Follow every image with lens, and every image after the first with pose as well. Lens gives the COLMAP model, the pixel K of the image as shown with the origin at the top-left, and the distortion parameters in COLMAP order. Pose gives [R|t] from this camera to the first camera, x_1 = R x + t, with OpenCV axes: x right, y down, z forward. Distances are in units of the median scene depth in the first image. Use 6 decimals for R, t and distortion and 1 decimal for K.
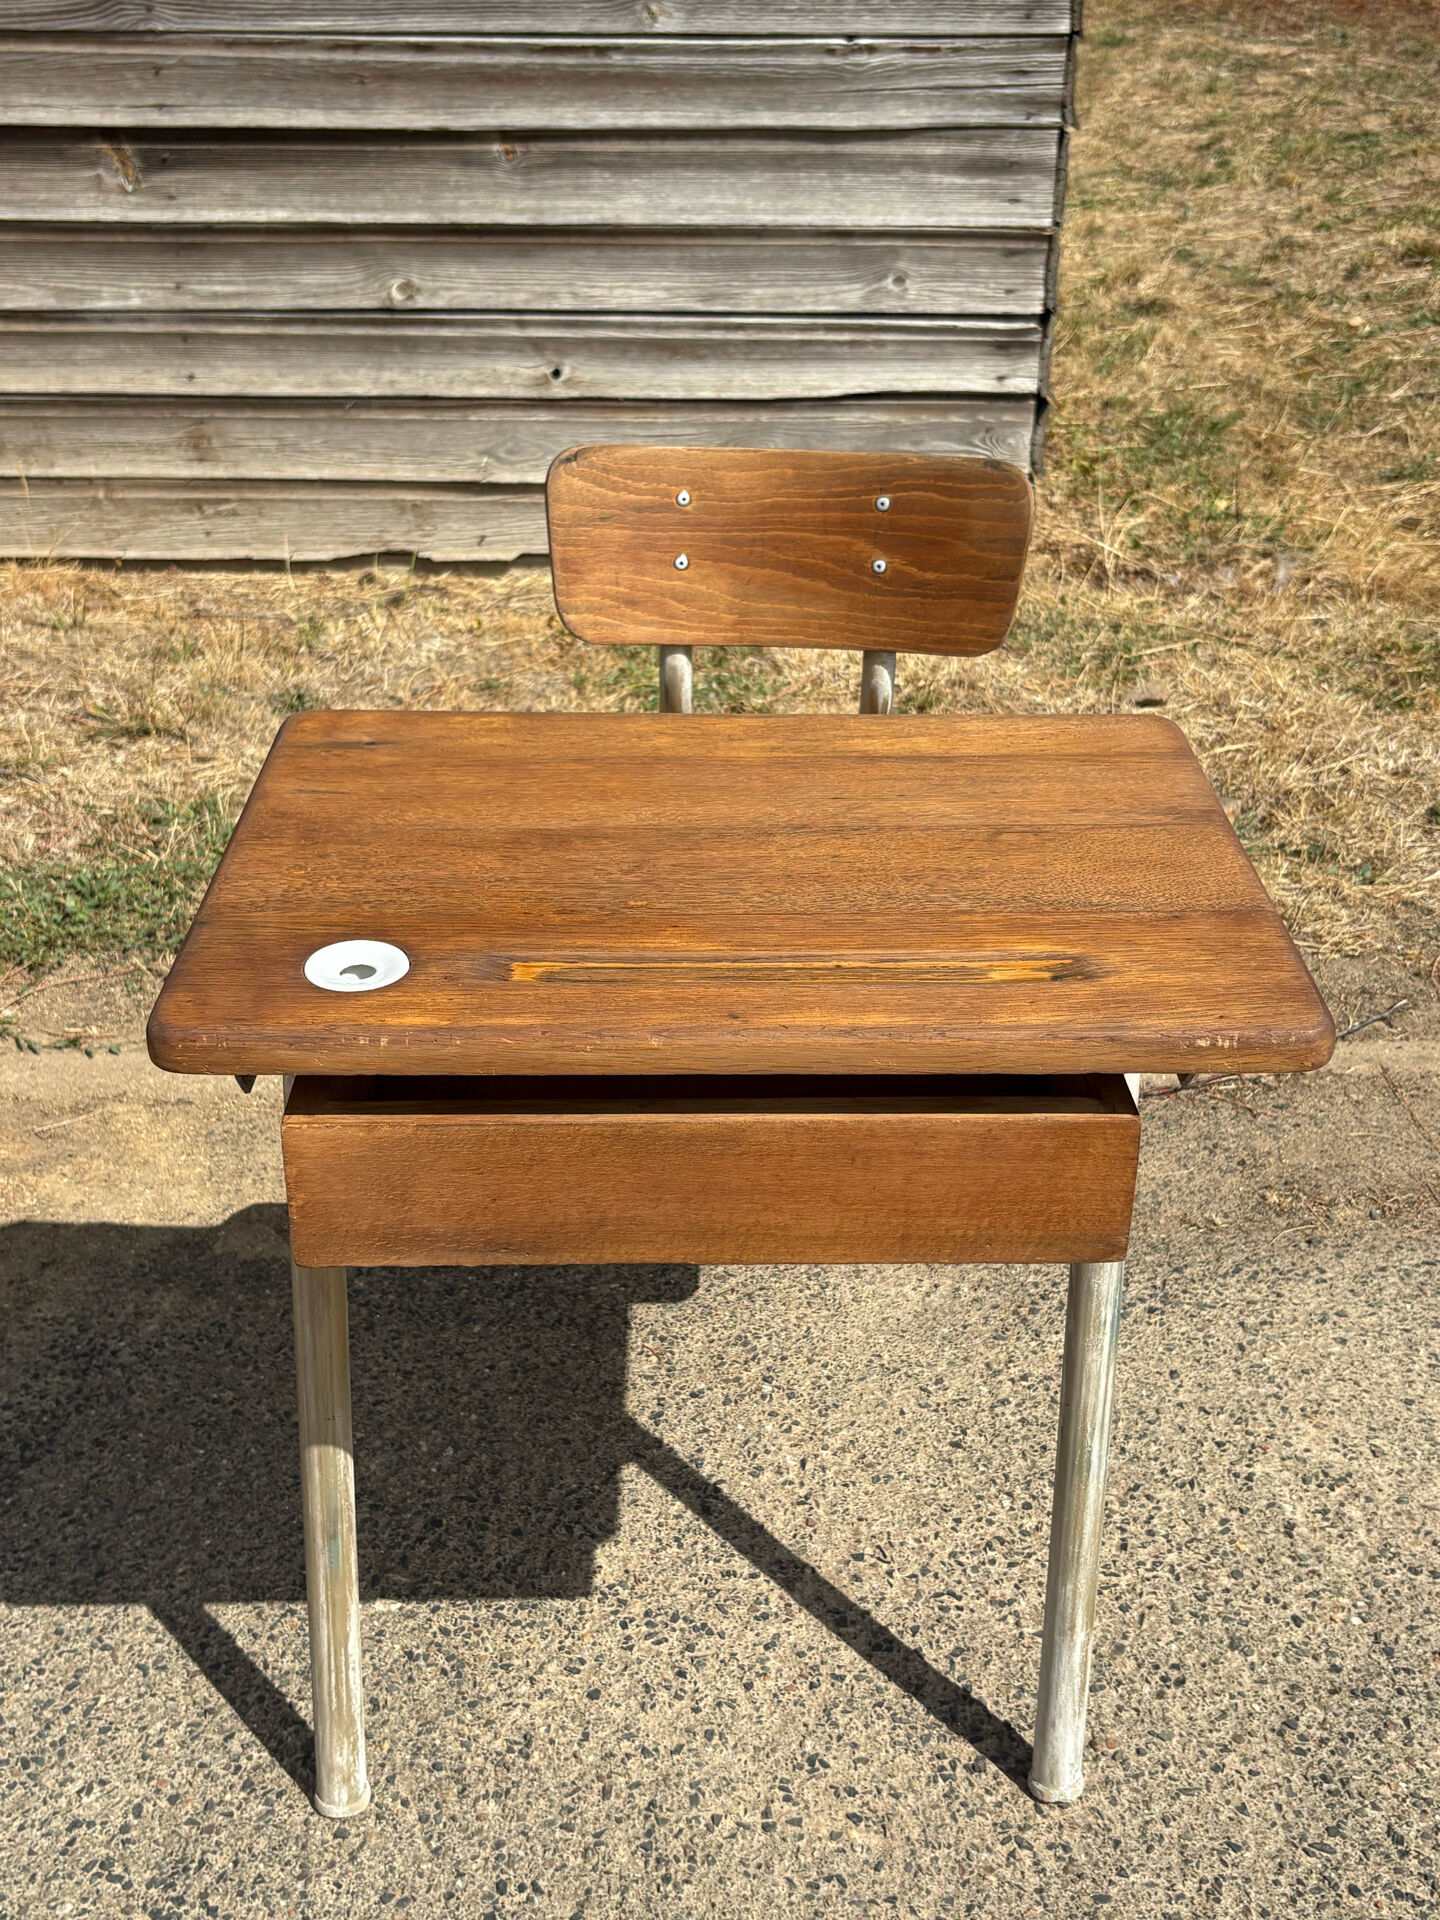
lens RADIAL K [[2126.0, 0, 719.3], [0, 2126.0, 988.4], [0, 0, 1]] dist [0.084787, -0.258418]
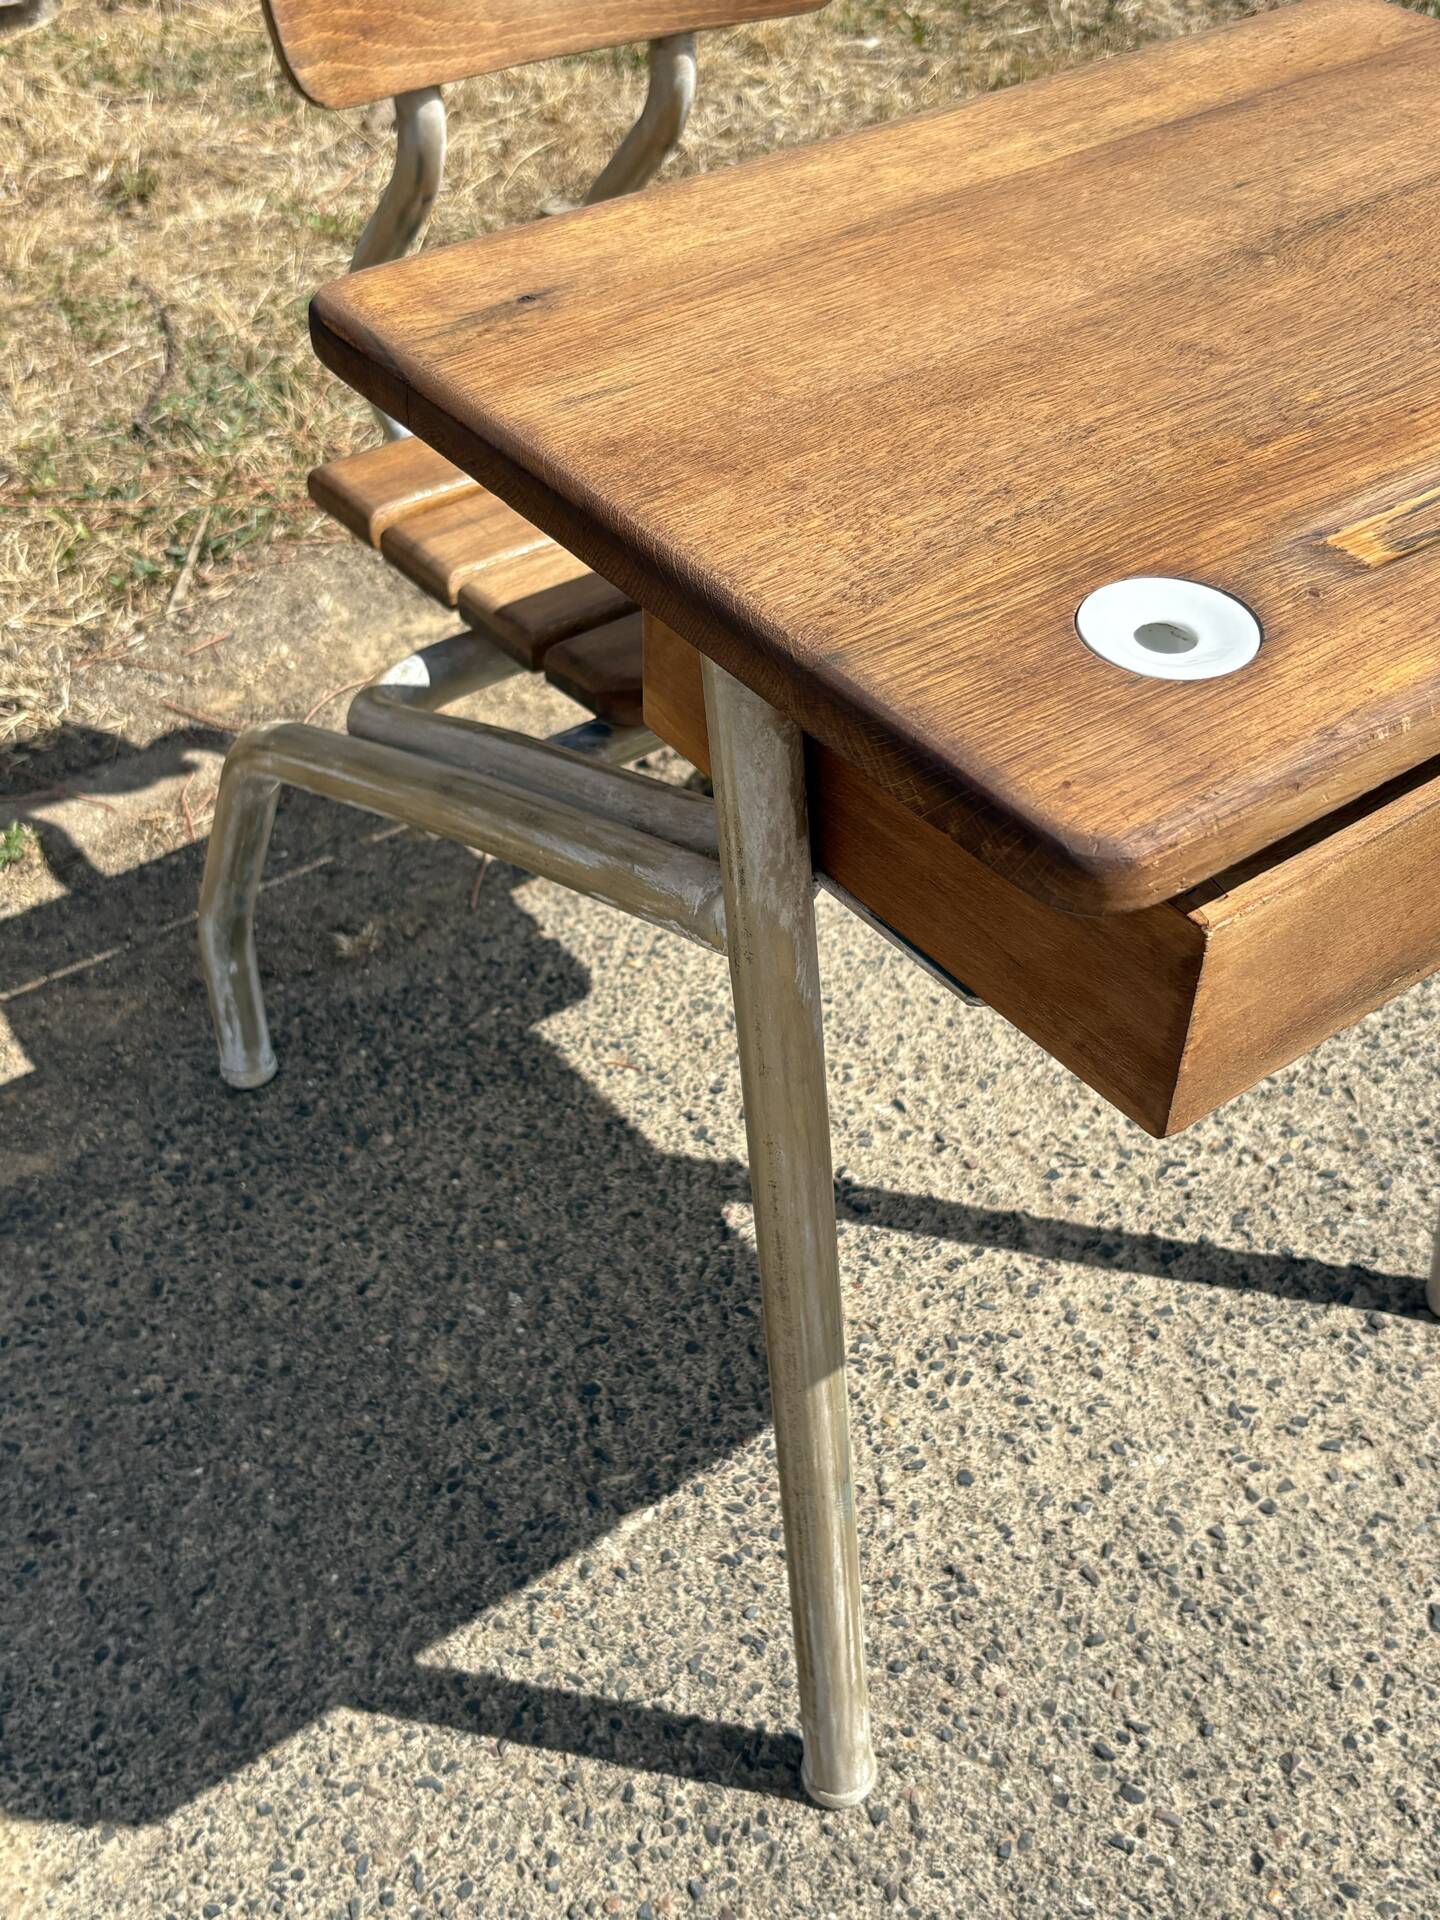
lens RADIAL K [[2117.0, 0, 723.9], [0, 2117.0, 967.4], [0, 0, 1]] dist [0.180743, -0.672514]
pose [[0.800530, -0.400402, 0.445904, -0.401329], [0.289195, 0.909785, 0.297754, -0.095333], [-0.524898, -0.109407, 0.844104, 0.412925]]
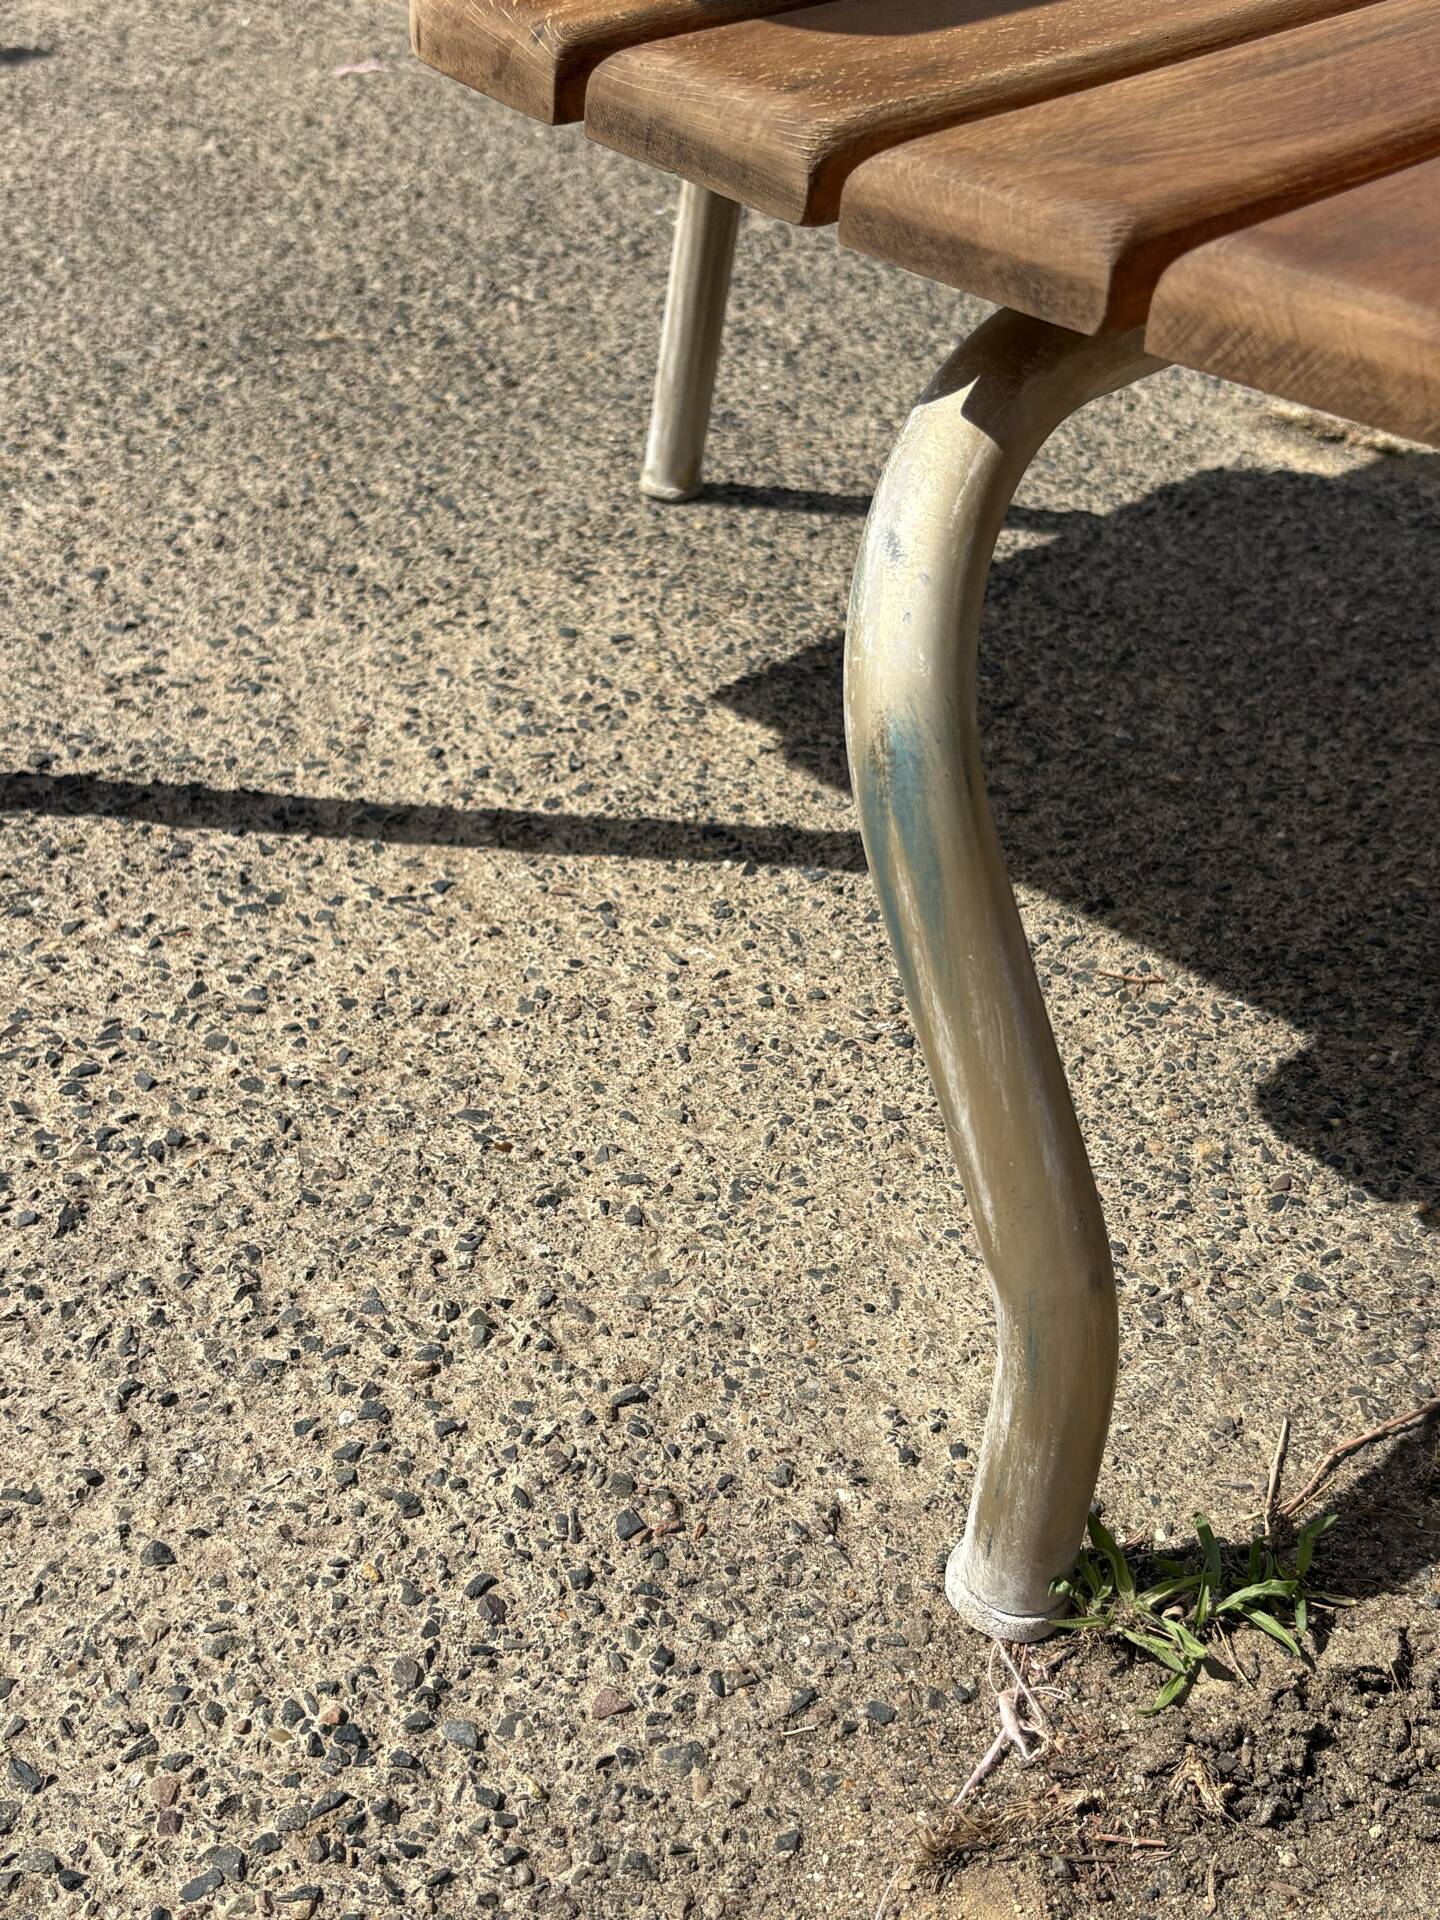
lens RADIAL K [[2137.9, 0, 713.1], [0, 2137.9, 961.7], [0, 0, 1]] dist [0.199706, -0.718370]
pose [[-0.704218, 0.396064, -0.589245, 0.381920], [-0.376896, 0.494803, 0.783020, -0.204587], [0.601686, 0.773501, -0.199174, 1.265345]]
